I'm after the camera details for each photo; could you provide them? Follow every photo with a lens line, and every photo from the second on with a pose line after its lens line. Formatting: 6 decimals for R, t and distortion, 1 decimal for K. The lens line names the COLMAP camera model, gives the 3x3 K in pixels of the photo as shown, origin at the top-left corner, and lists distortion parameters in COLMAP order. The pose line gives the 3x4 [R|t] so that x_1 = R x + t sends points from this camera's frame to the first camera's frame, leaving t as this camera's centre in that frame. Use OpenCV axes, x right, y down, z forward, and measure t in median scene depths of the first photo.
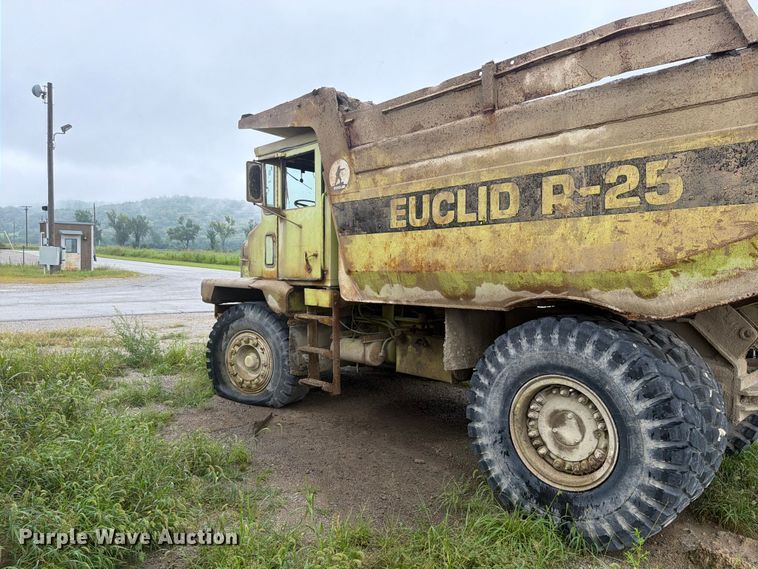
lens RADIAL K [[533.7, 0, 382.6], [0, 533.7, 286.2], [0, 0, 1]] dist [0.092776, -0.120862]
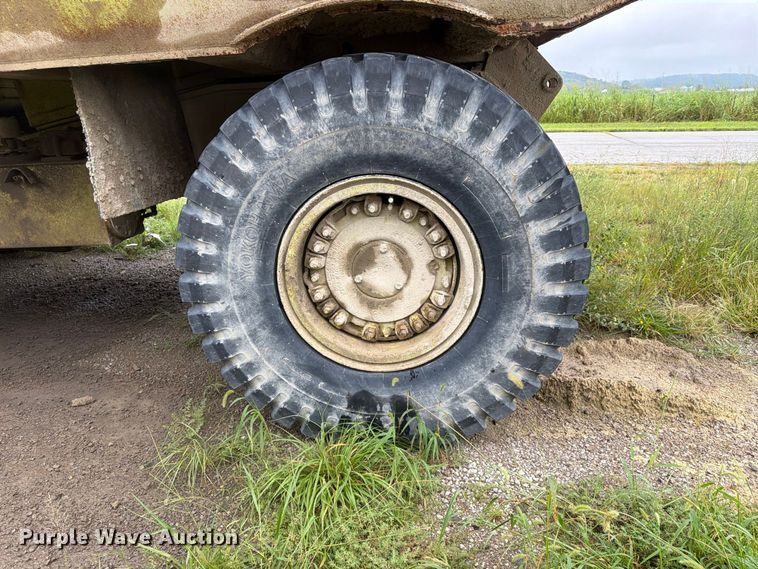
lens RADIAL K [[538.8, 0, 380.8], [0, 538.8, 289.4], [0, 0, 1]] dist [0.042216, -0.058982]
pose [[0.758994, -0.264932, 0.594759, 0.000926], [0.083764, 0.945613, 0.314323, 0.084261], [-0.645687, -0.188750, 0.739907, 0.464845]]
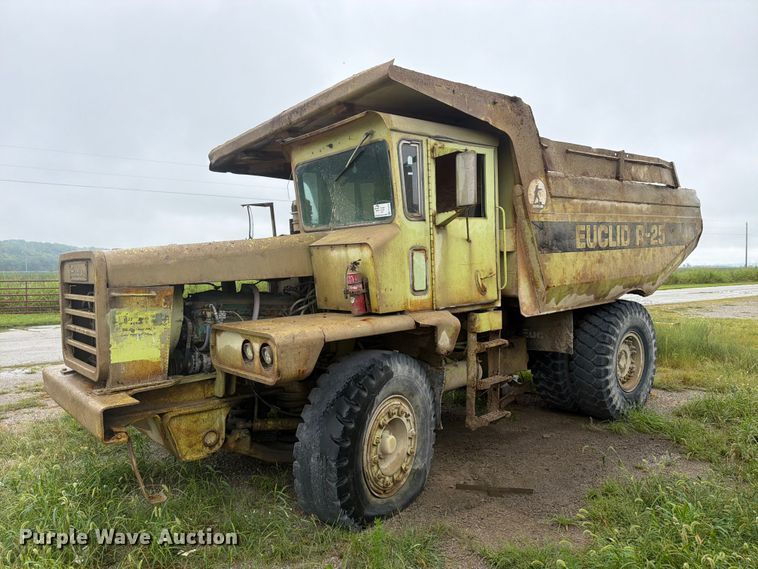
lens RADIAL K [[538.8, 0, 380.8], [0, 538.8, 289.4], [0, 0, 1]] dist [0.042216, -0.058982]
pose [[0.065438, -0.067919, 0.995543, -1.241383], [0.066491, 0.995760, 0.063564, -0.122023], [-0.995639, 0.062035, 0.069676, 1.347647]]
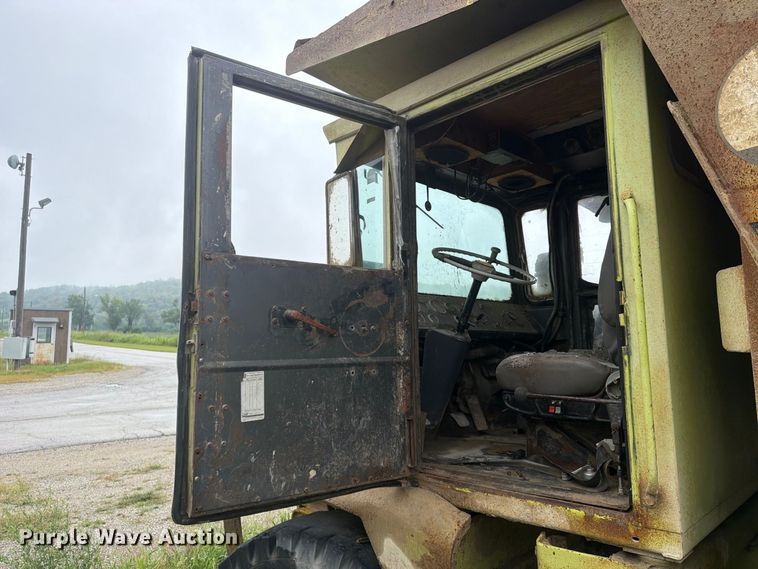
lens RADIAL K [[533.7, 0, 382.6], [0, 533.7, 286.2], [0, 0, 1]] dist [0.092776, -0.120862]
pose [[0.999743, -0.019781, 0.011066, -0.287766], [0.021168, 0.989374, -0.143844, -0.111180], [-0.008103, 0.144041, 0.989539, 0.885332]]
